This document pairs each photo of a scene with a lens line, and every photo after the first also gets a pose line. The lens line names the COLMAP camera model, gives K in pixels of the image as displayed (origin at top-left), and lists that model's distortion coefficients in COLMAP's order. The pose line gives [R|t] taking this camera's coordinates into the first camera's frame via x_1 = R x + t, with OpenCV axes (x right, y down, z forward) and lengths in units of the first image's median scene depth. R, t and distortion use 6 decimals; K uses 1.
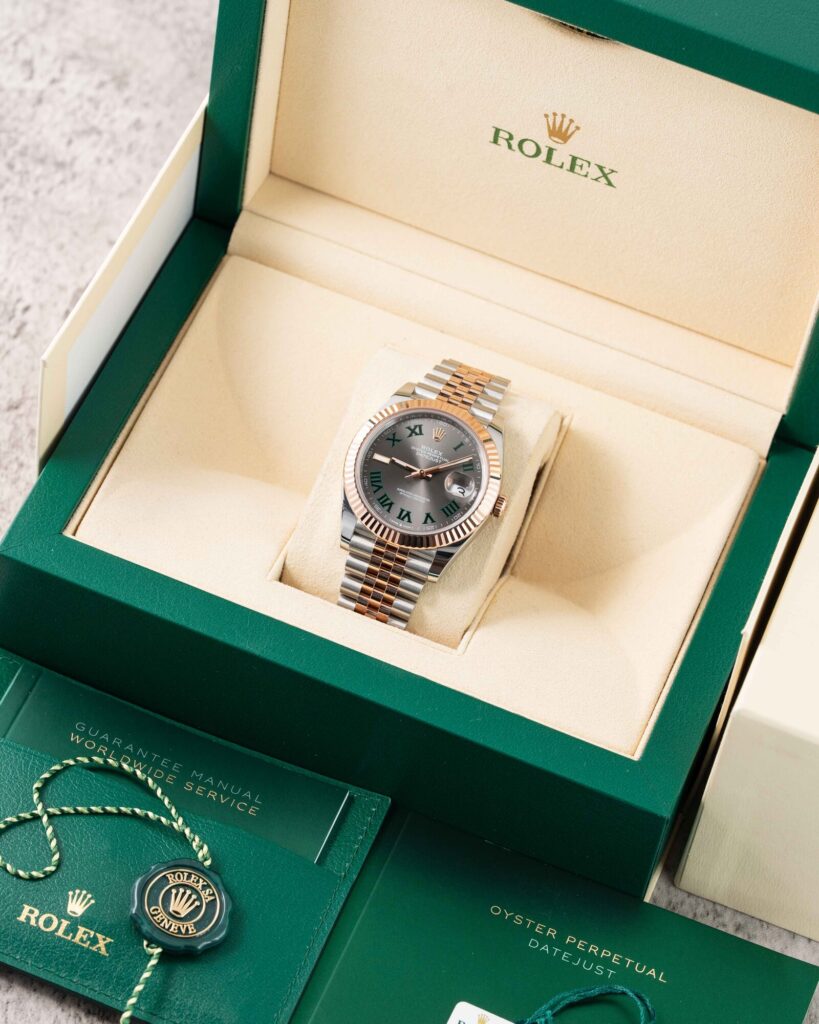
lens RADIAL K [[3937.1, 0, 409.5], [0, 3937.1, 512.0], [0, 0, 1]] dist [0.076381, -0.793691]
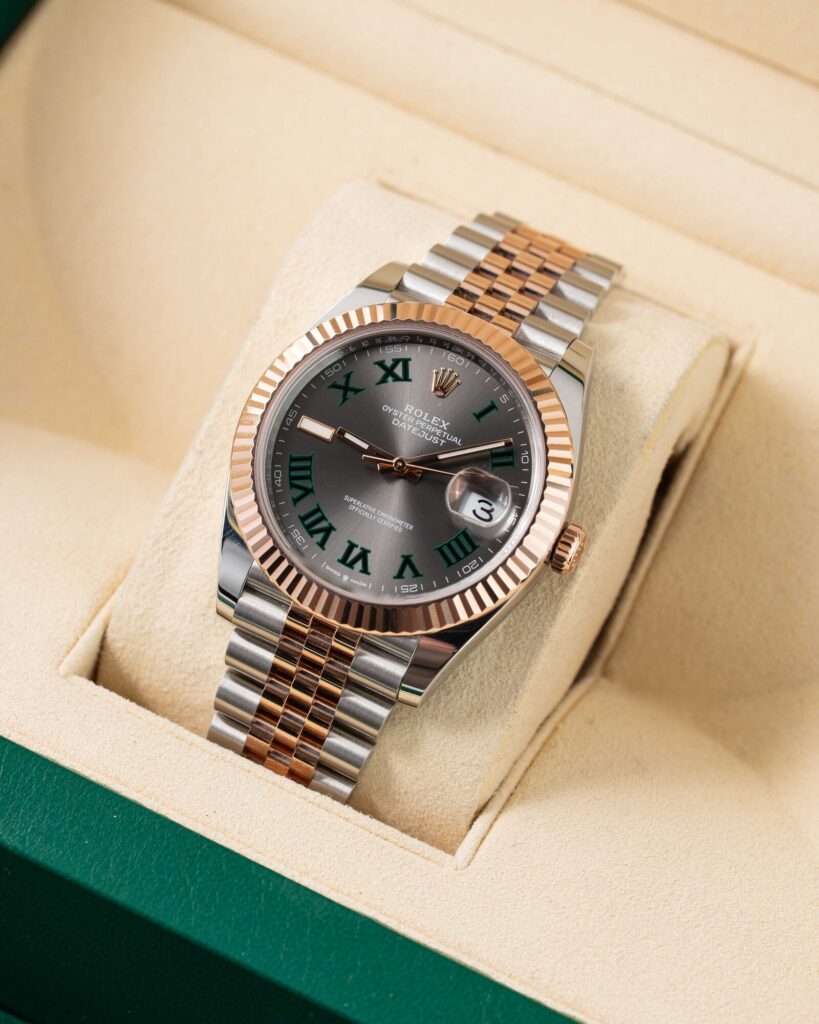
lens RADIAL K [[3937.1, 0, 409.5], [0, 3937.1, 512.0], [0, 0, 1]] dist [0.076381, -0.793691]
pose [[0.993690, 0.060531, -0.094424, 0.047534], [-0.053959, 0.996039, 0.070669, -0.036766], [0.098328, -0.065128, 0.993021, 0.544151]]
